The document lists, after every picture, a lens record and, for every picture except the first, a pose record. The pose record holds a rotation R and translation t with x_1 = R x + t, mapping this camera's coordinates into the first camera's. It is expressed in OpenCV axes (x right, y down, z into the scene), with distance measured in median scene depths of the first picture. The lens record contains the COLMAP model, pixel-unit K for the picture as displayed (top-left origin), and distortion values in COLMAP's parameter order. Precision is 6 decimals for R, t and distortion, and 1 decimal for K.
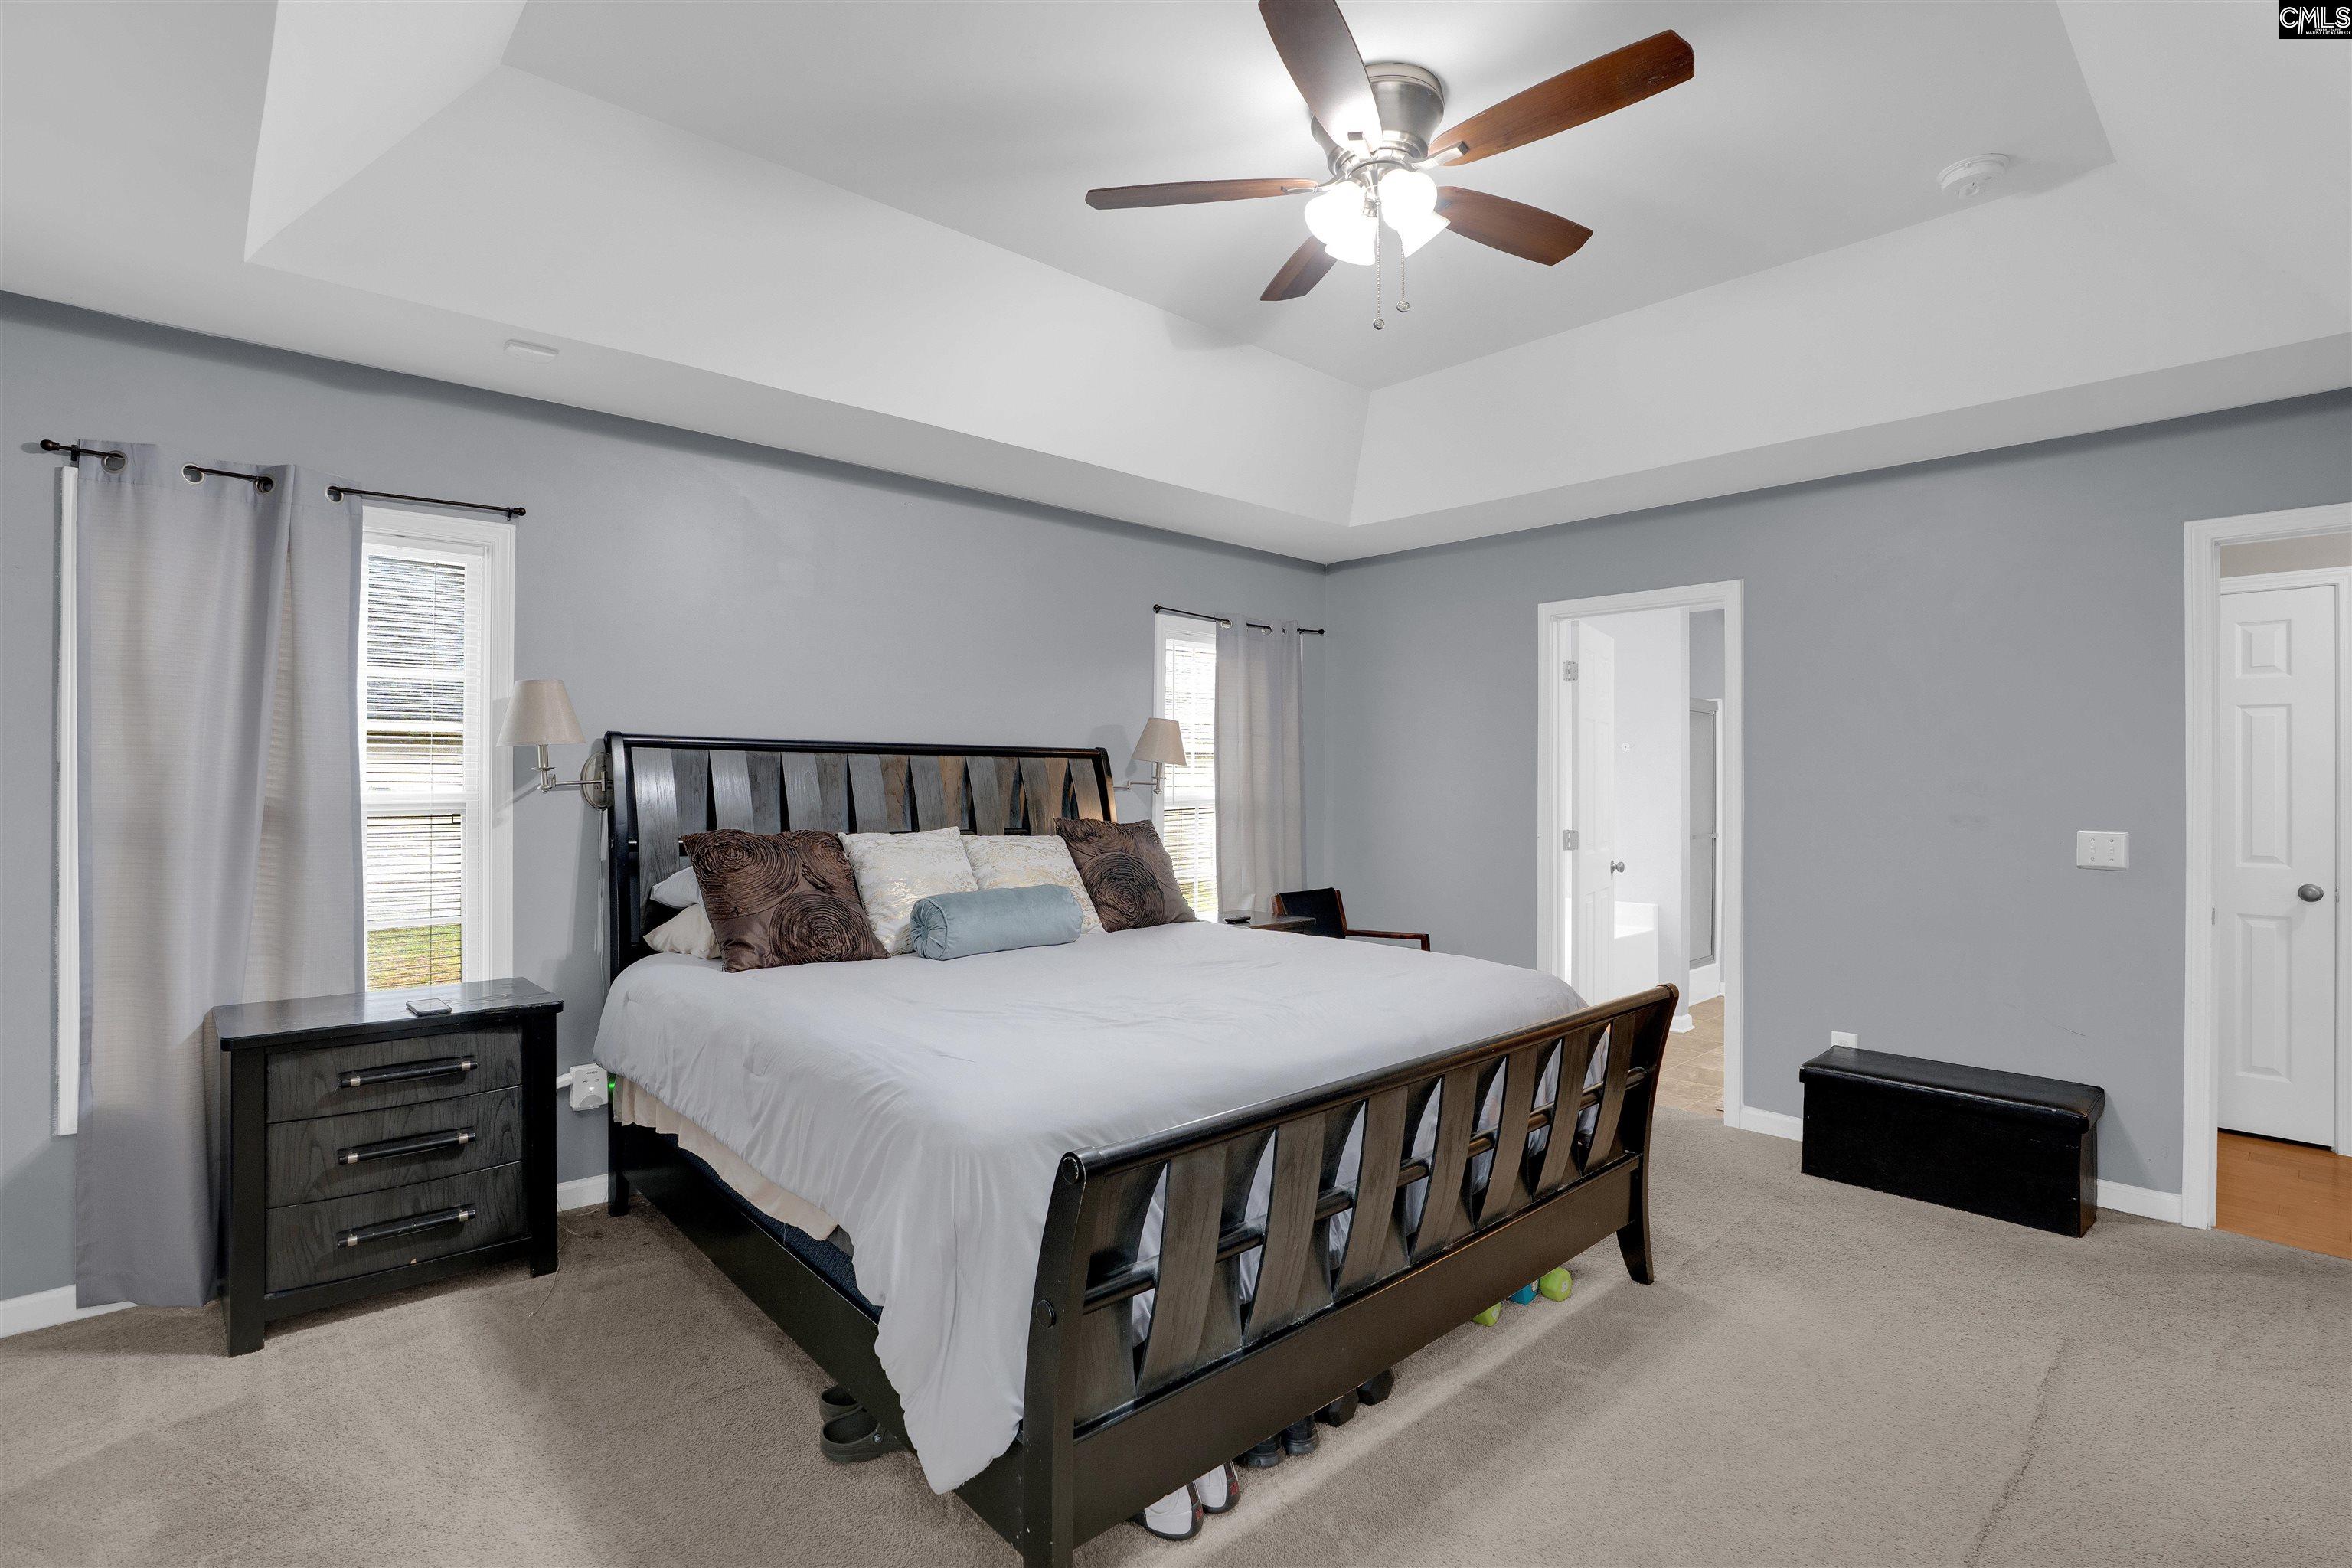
lens RADIAL K [[1091.5, 0, 1176.0], [0, 1091.5, 784.0], [0, 0, 1]] dist [-0.065837, 0.027337]
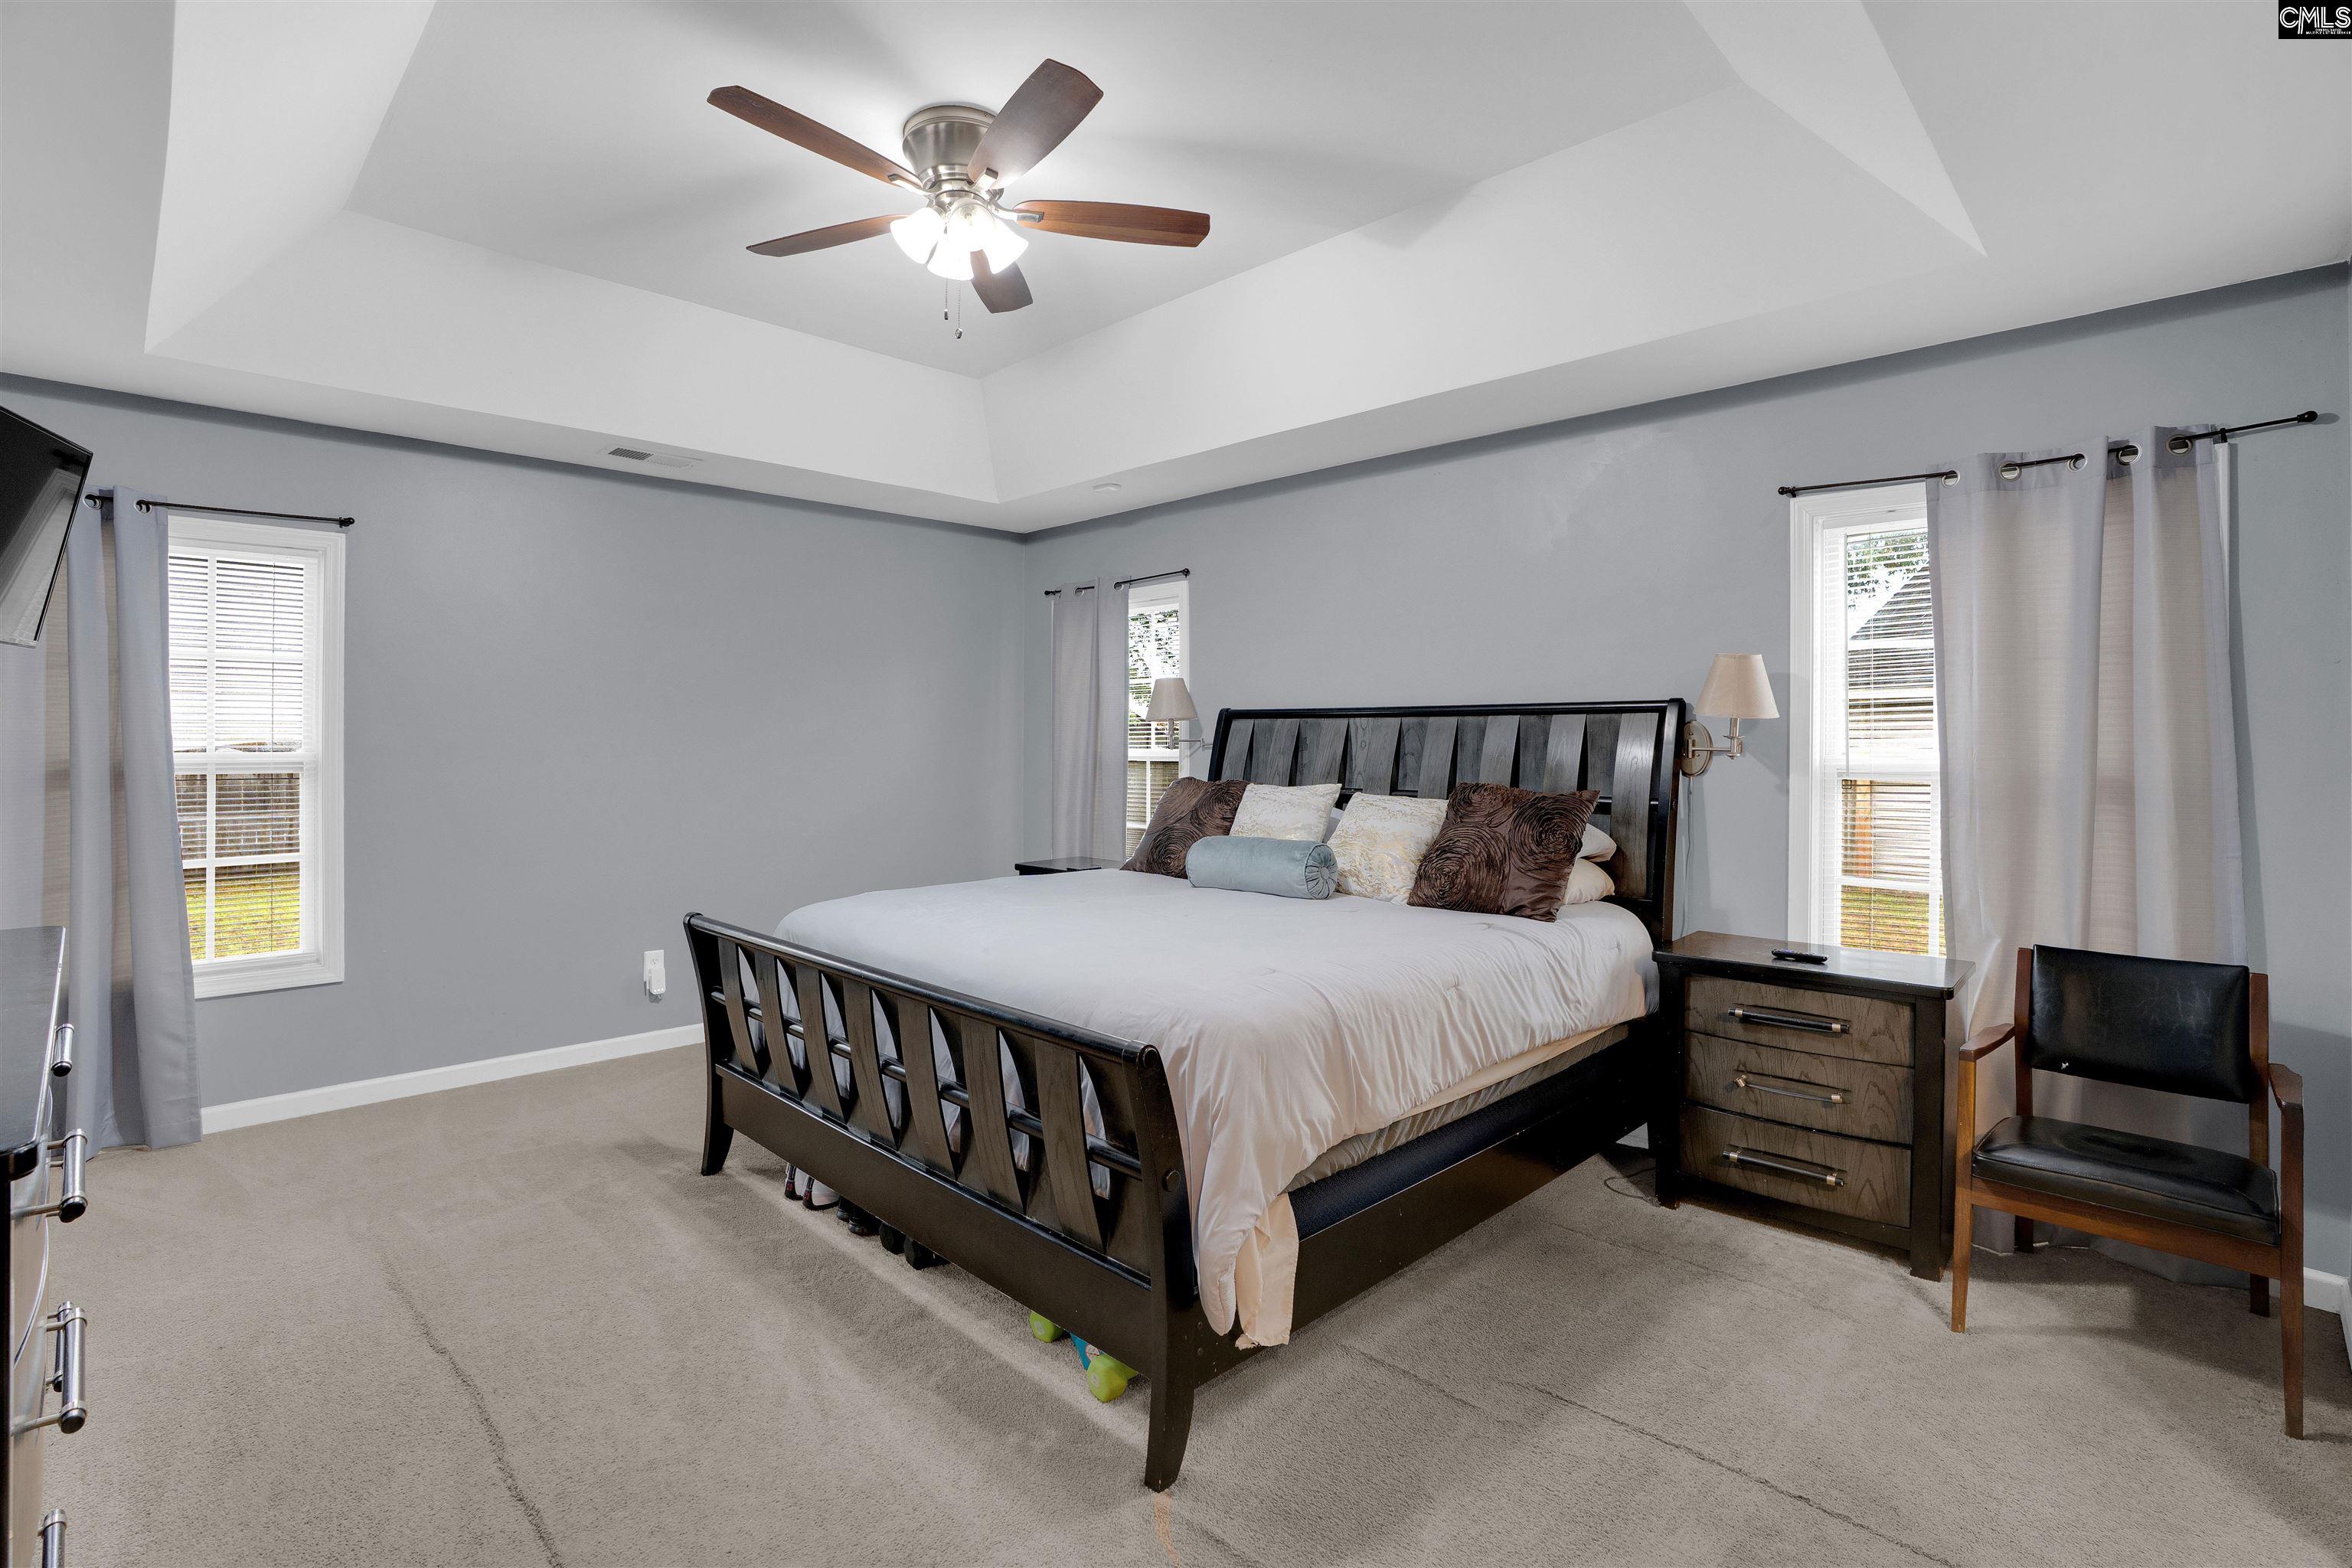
lens RADIAL K [[1127.1, 0, 1171.4], [0, 1127.1, 766.9], [0, 0, 1]] dist [-0.037172, 0.008399]
pose [[0.042361, 0.018619, -0.998929, 0.874579], [-0.005852, 0.999814, 0.018387, 0.002831], [0.999085, 0.005067, 0.042463, 0.755977]]
